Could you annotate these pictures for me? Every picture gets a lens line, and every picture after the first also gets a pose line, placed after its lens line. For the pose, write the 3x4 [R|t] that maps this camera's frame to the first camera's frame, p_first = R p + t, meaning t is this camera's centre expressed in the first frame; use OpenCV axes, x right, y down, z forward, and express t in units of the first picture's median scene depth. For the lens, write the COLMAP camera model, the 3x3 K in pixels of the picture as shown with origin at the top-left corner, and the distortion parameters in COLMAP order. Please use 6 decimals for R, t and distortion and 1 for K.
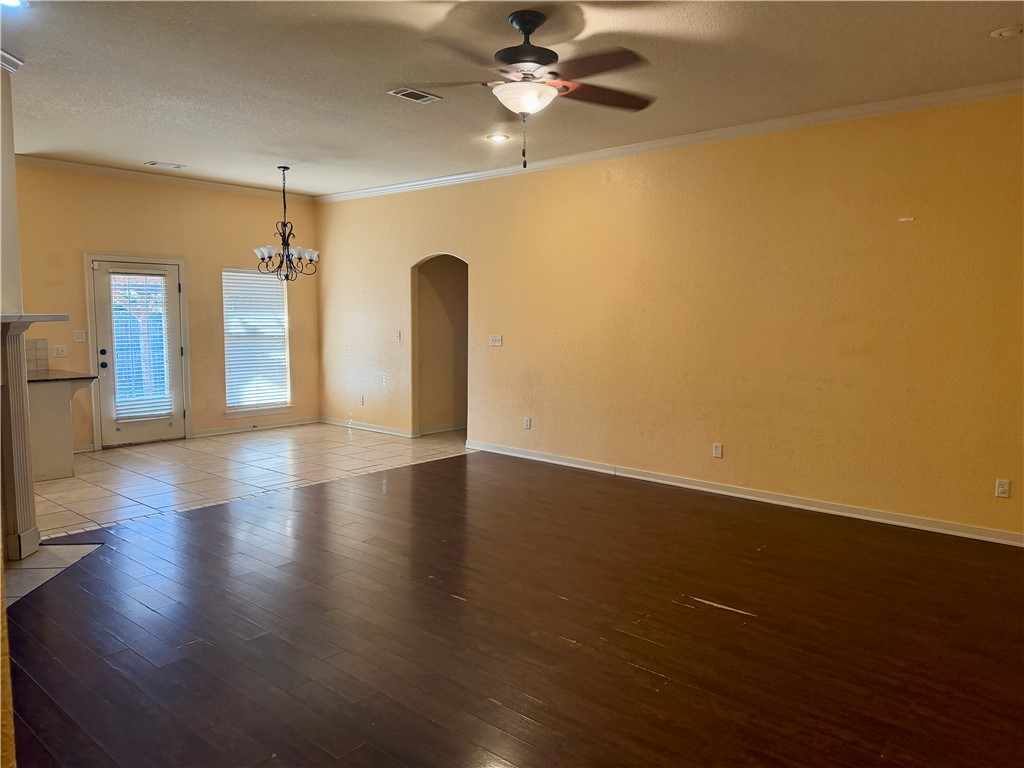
lens RADIAL K [[720.1, 0, 510.8], [0, 720.1, 385.7], [0, 0, 1]] dist [0.113346, -0.151683]
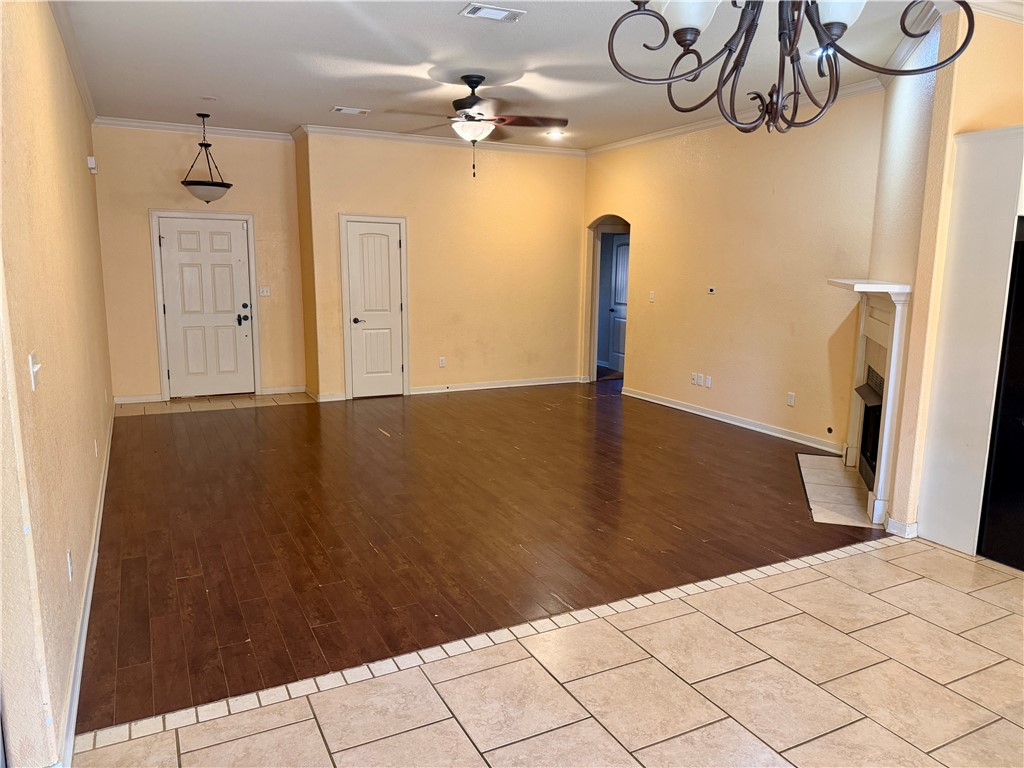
lens RADIAL K [[720.1, 0, 510.8], [0, 720.1, 385.7], [0, 0, 1]] dist [0.113346, -0.151683]
pose [[-0.919906, -0.078224, 0.384257, -0.316800], [0.024989, 0.966216, 0.256518, -0.125888], [-0.391341, 0.245575, -0.886874, 1.154583]]
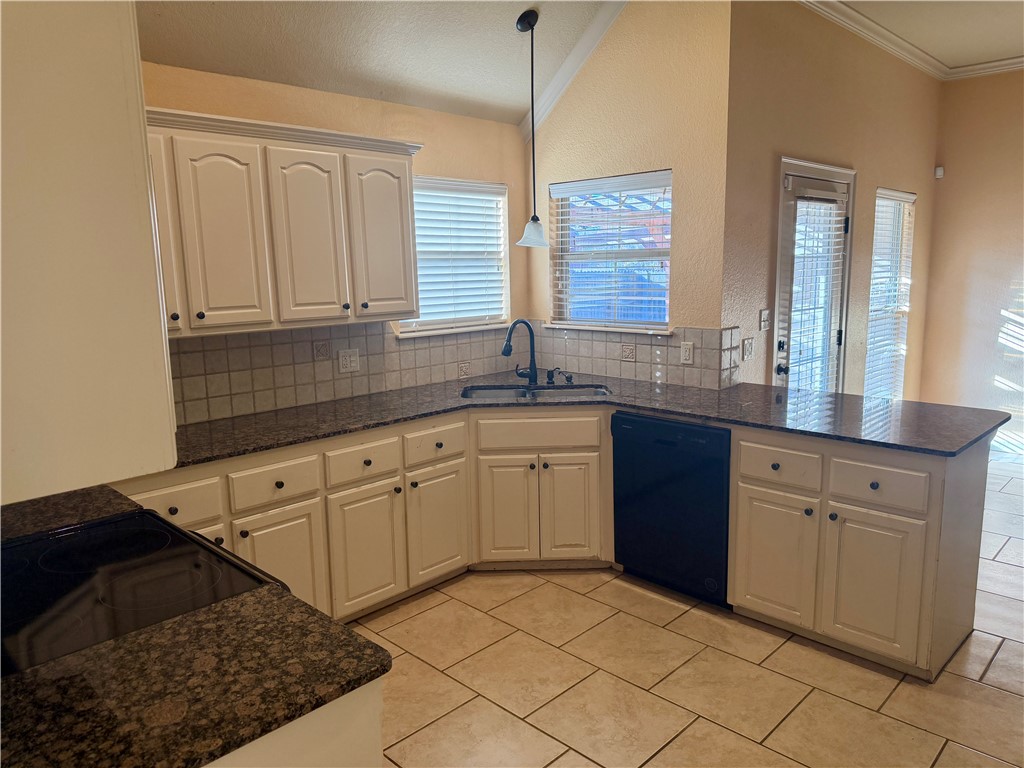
lens RADIAL K [[720.1, 0, 510.8], [0, 720.1, 385.7], [0, 0, 1]] dist [0.113346, -0.151683]
pose [[0.997957, -0.012340, -0.062690, -0.702088], [0.016563, 0.997595, 0.067305, -0.054414], [0.061709, -0.068206, 0.995761, 0.432052]]
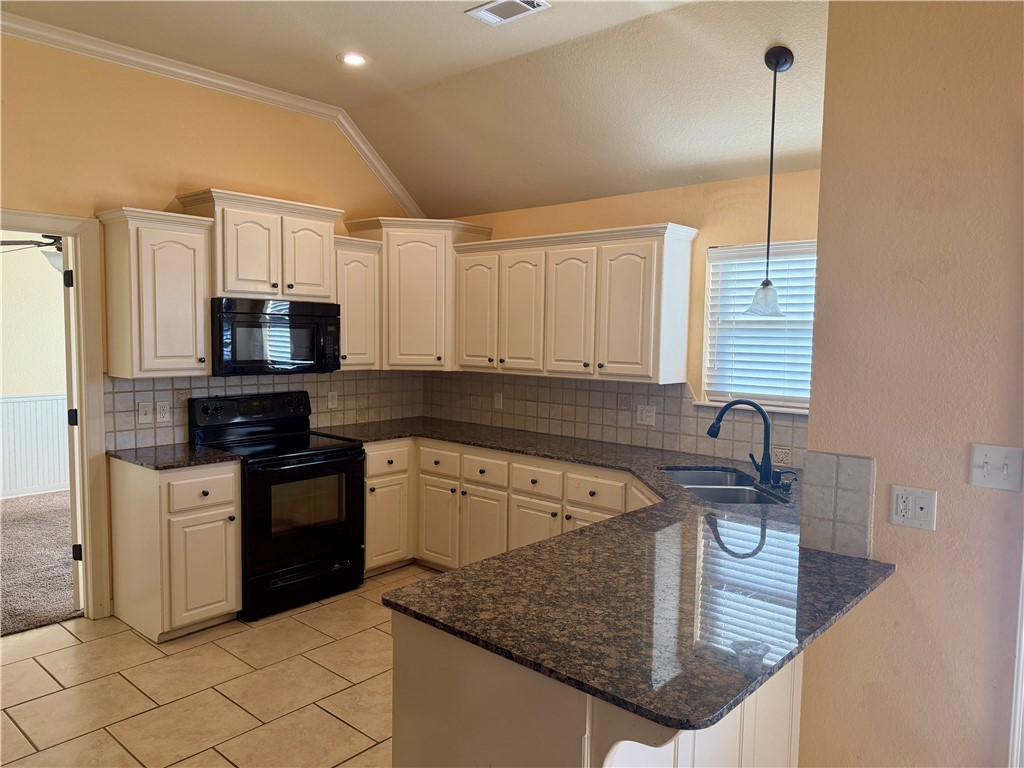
lens RADIAL K [[720.1, 0, 510.8], [0, 720.1, 385.7], [0, 0, 1]] dist [0.113346, -0.151683]
pose [[-0.009021, 0.073231, -0.997274, -0.310435], [-0.113303, 0.990817, 0.073782, -0.089890], [0.993520, 0.113660, -0.000641, 0.782819]]
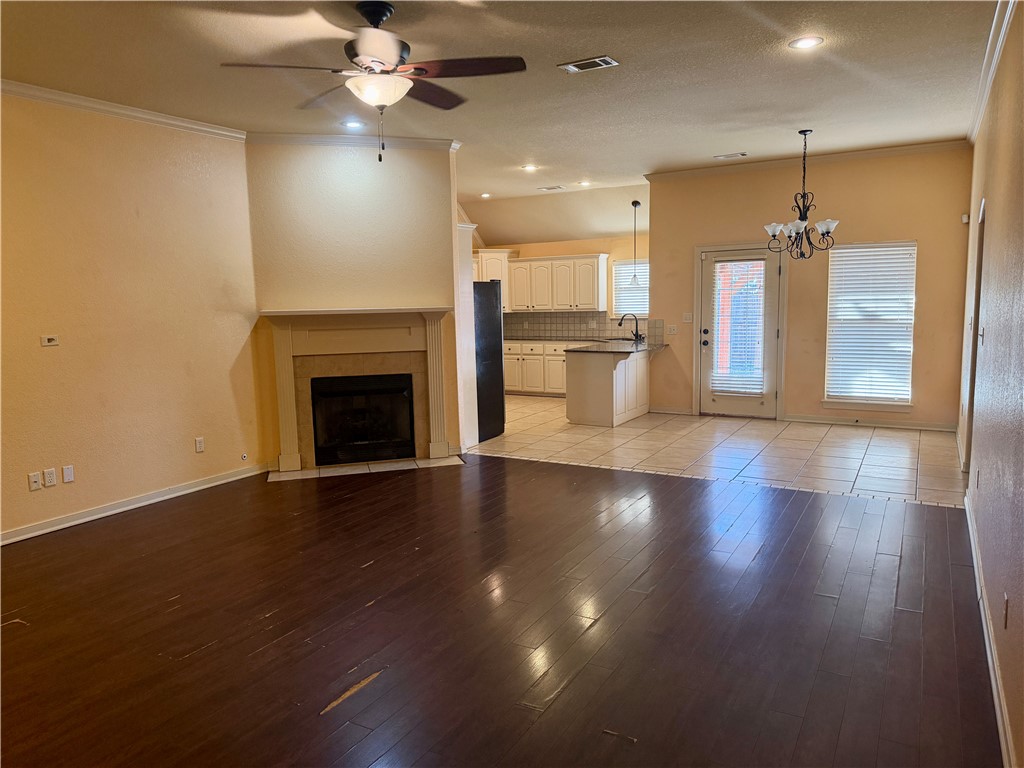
lens RADIAL K [[720.1, 0, 510.8], [0, 720.1, 385.7], [0, 0, 1]] dist [0.113346, -0.151683]
pose [[0.180980, 0.112378, -0.977045, 0.497840], [-0.071910, 0.992303, 0.100813, -0.052936], [0.980854, 0.052015, 0.187668, 0.477576]]
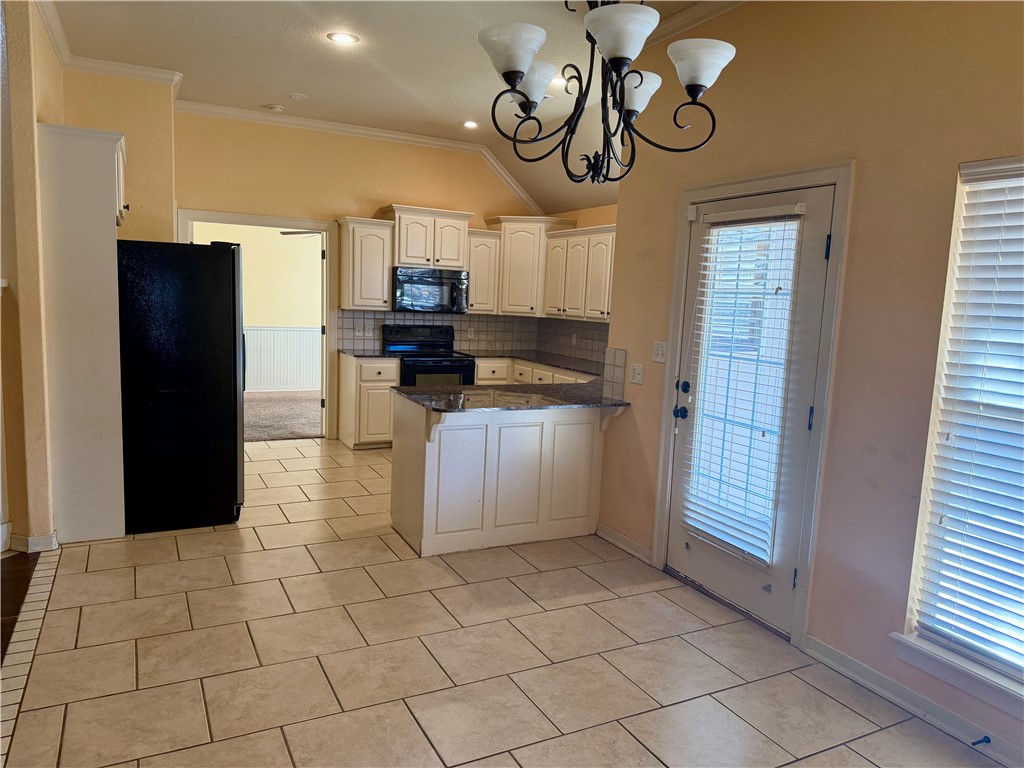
lens RADIAL K [[720.1, 0, 510.8], [0, 720.1, 385.7], [0, 0, 1]] dist [0.113346, -0.151683]
pose [[-0.381400, 0.094618, -0.919555, -0.051615], [-0.136036, 0.978173, 0.157073, -0.105270], [0.914346, 0.185000, -0.360204, 1.040578]]
